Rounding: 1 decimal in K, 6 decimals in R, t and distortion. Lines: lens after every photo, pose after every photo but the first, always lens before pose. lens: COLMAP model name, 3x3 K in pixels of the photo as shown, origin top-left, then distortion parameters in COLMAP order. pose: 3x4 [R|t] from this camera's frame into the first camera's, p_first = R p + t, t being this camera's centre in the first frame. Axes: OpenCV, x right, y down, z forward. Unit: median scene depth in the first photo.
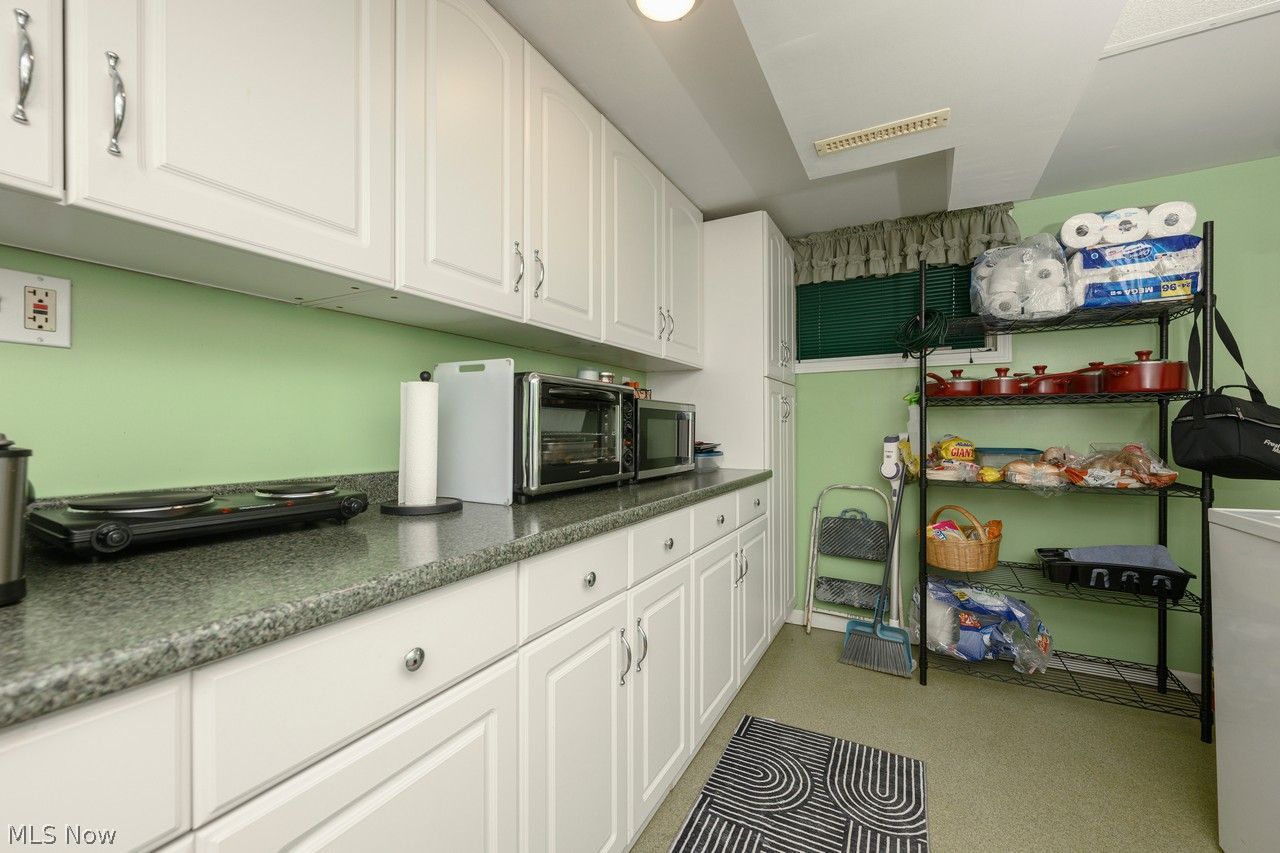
lens RADIAL K [[511.9, 0, 633.4], [0, 511.9, 427.3], [0, 0, 1]] dist [-0.001543, -0.000379]
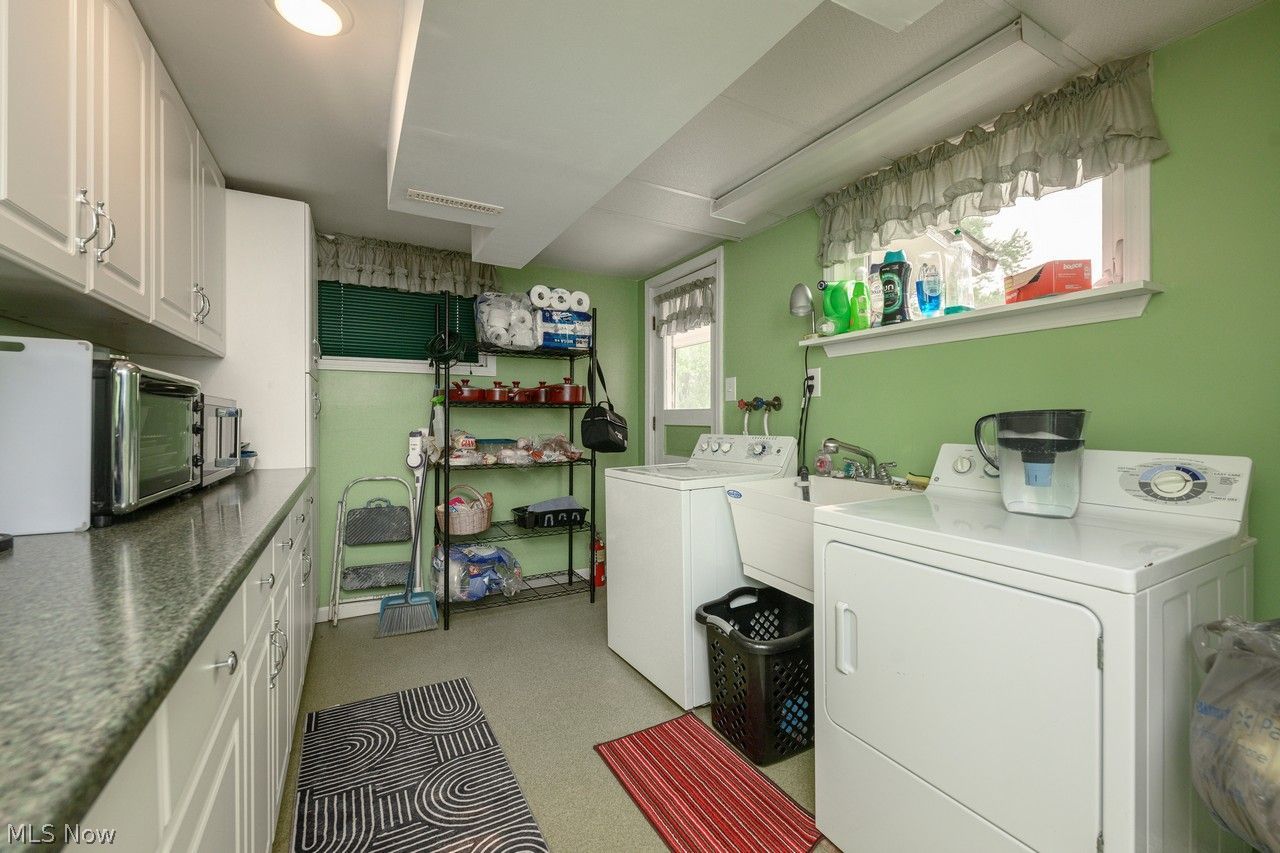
lens RADIAL K [[511.9, 0, 640.1], [0, 511.9, 422.6], [0, 0, 1]] dist [-0.001543, -0.000379]
pose [[0.532488, 0.001475, 0.846436, -0.257653], [-0.005486, 0.999983, 0.001709, -0.009710], [-0.846420, -0.005554, 0.532488, -0.069668]]
